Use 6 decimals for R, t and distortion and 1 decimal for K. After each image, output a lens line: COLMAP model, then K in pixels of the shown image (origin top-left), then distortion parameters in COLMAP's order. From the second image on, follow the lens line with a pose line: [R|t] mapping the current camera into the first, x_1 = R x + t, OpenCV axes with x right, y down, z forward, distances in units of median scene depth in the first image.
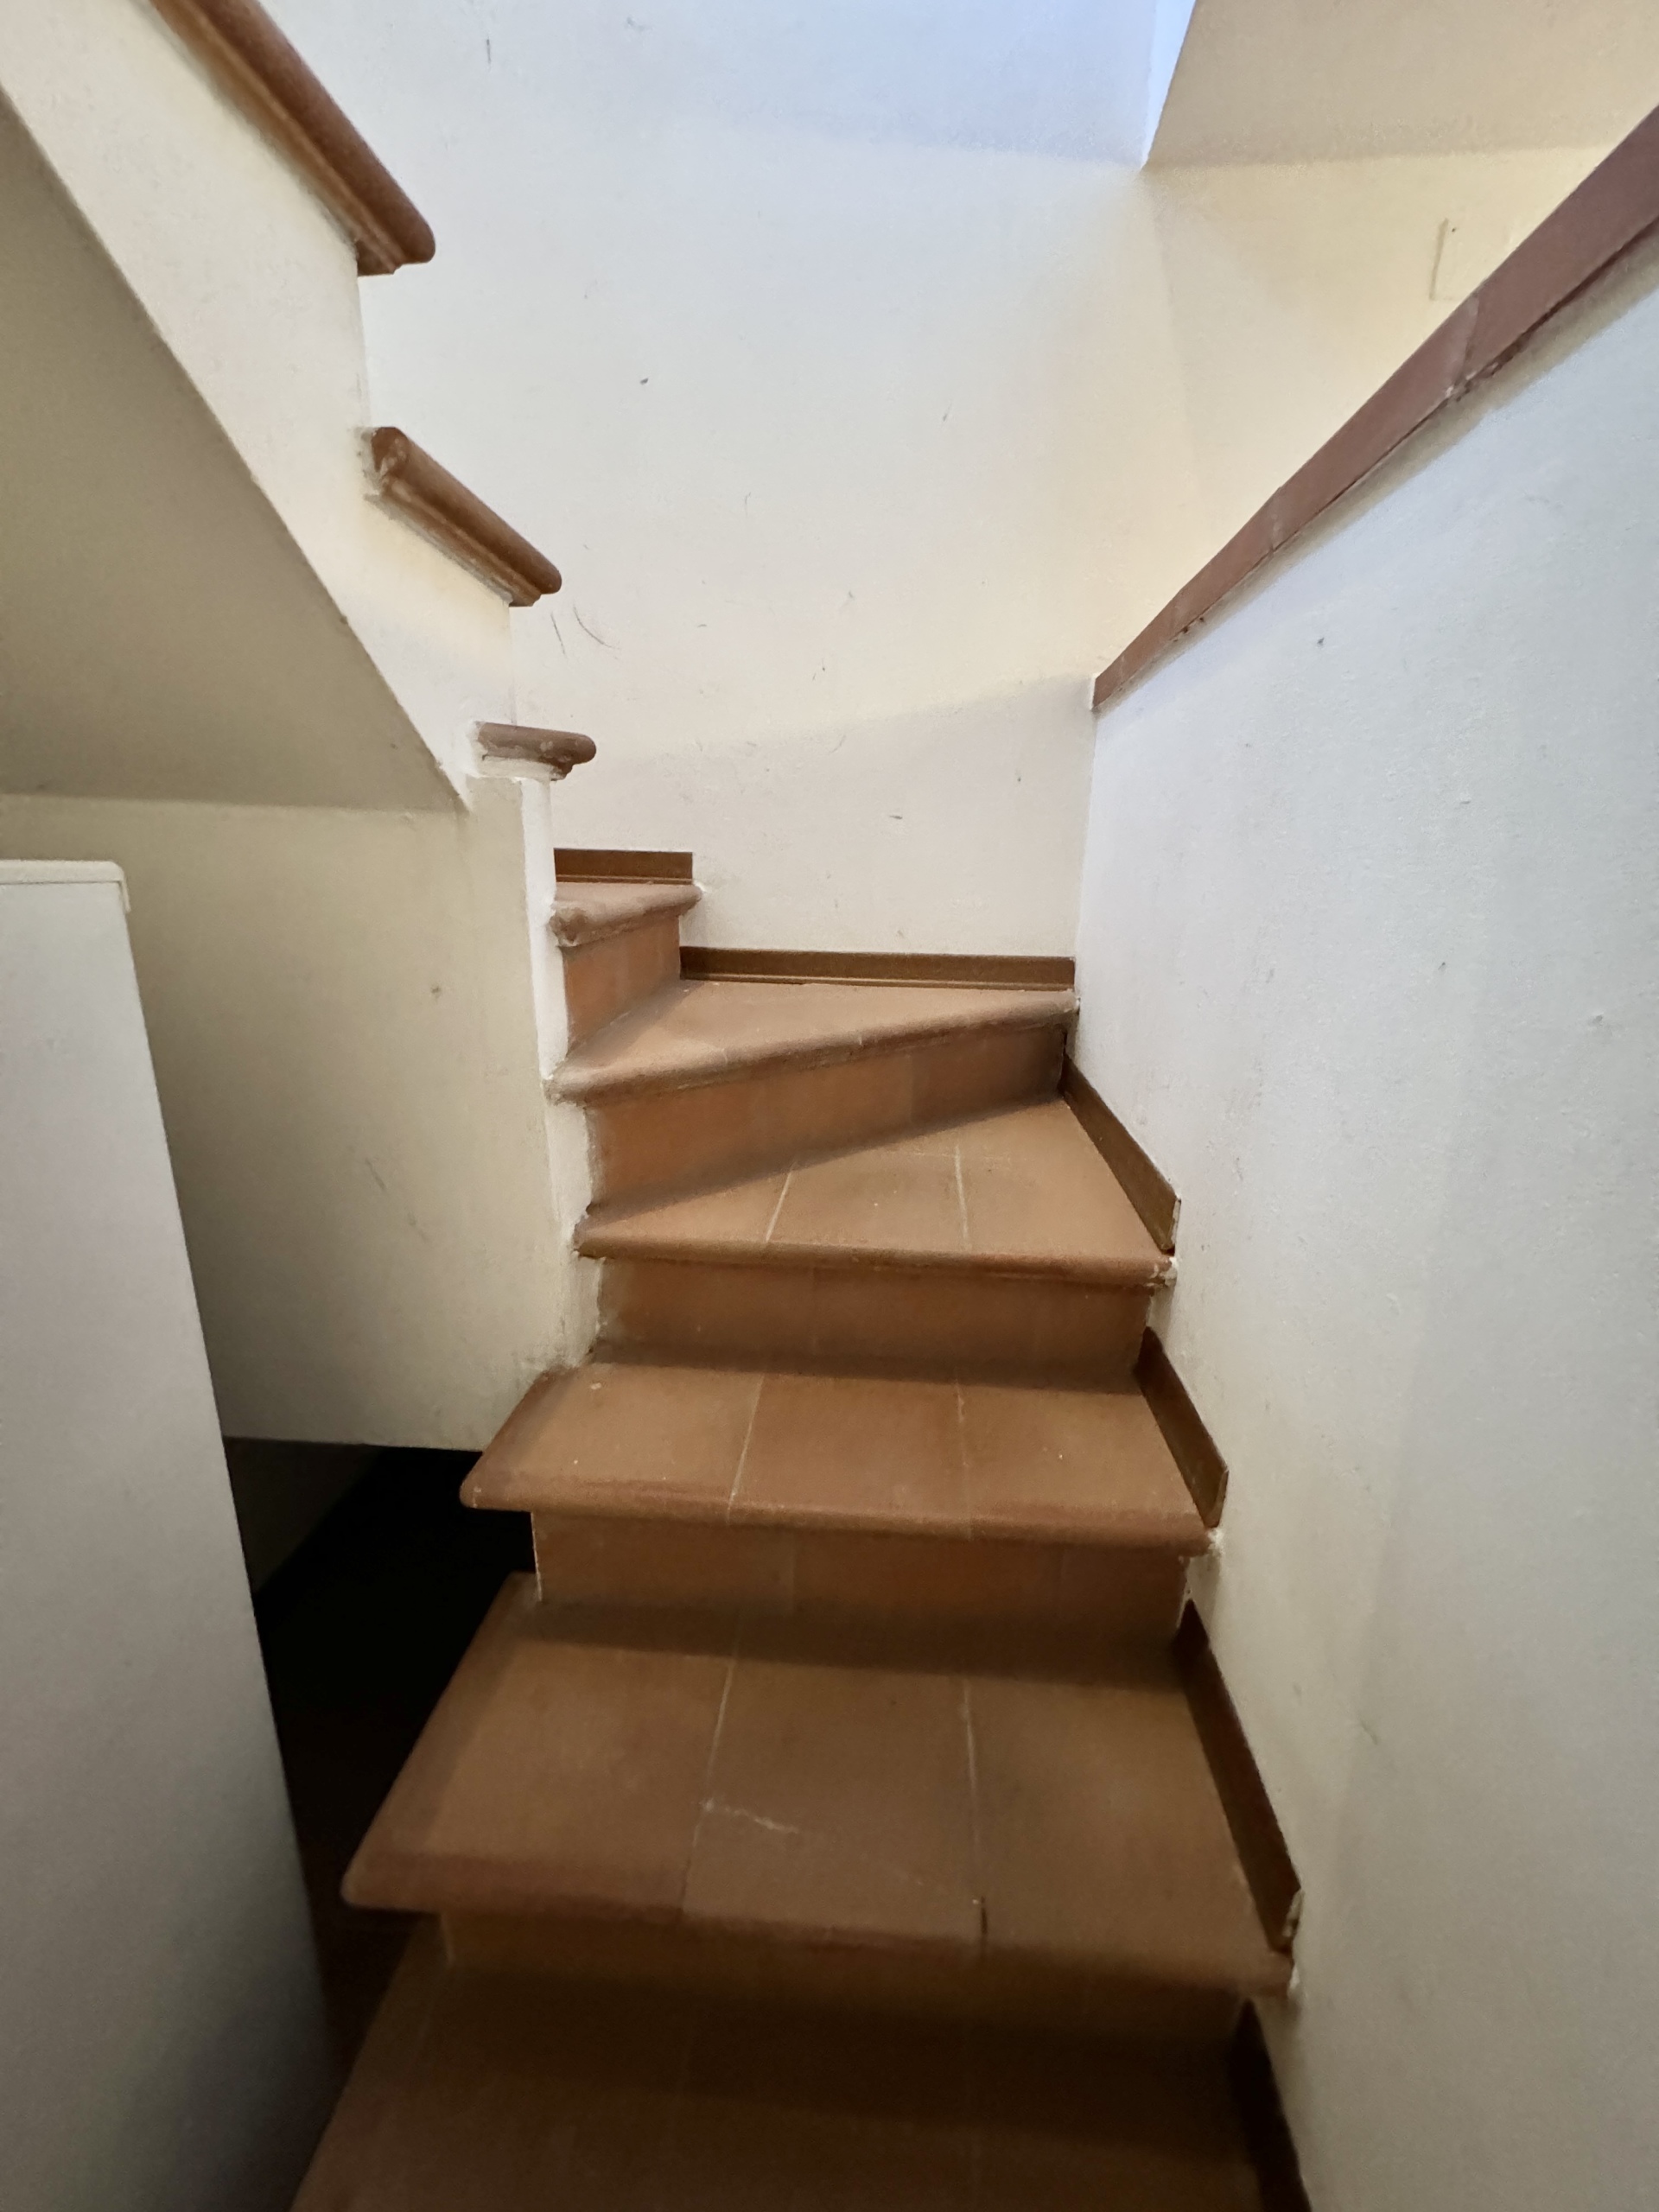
lens RADIAL K [[884.3, 0, 829.6], [0, 884.3, 1107.6], [0, 0, 1]] dist [-0.001357, 0.000399]
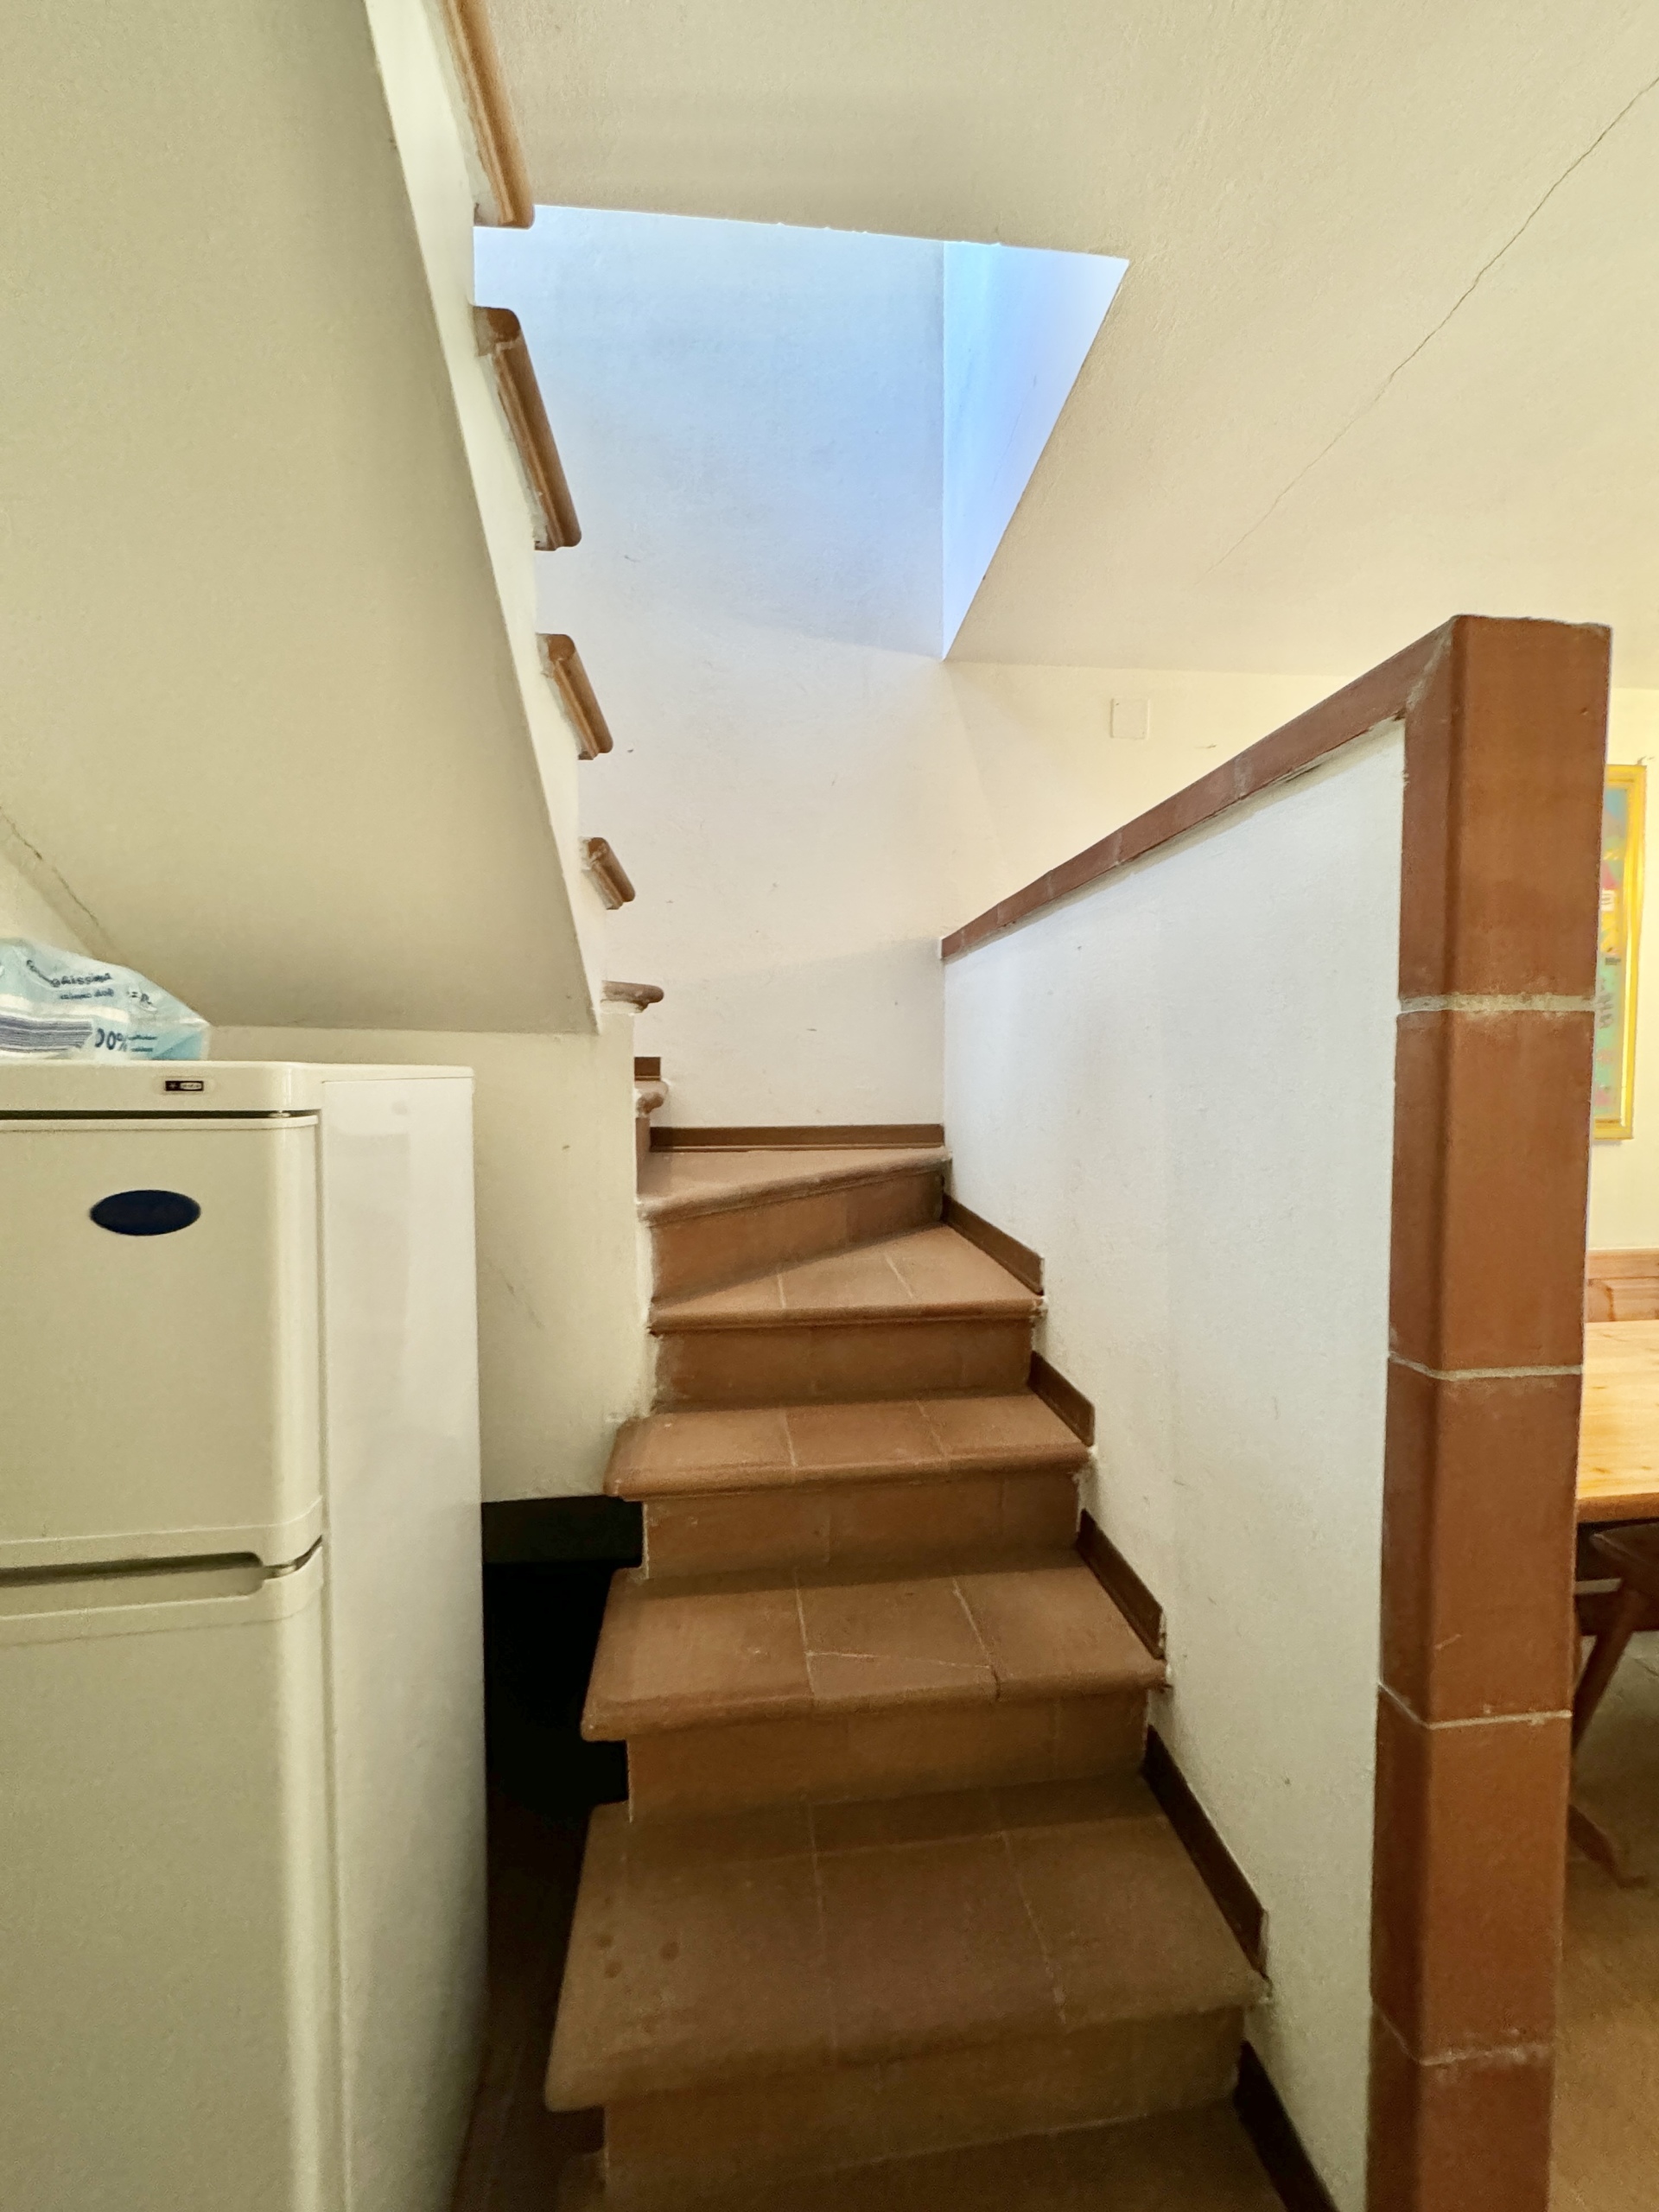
lens RADIAL K [[884.3, 0, 831.5], [0, 884.3, 1105.0], [0, 0, 1]] dist [-0.001357, 0.000399]
pose [[0.980421, -0.031296, 0.194409, -0.266253], [0.073734, 0.973808, -0.215084, 0.141613], [-0.182586, 0.225207, 0.957050, -0.494498]]
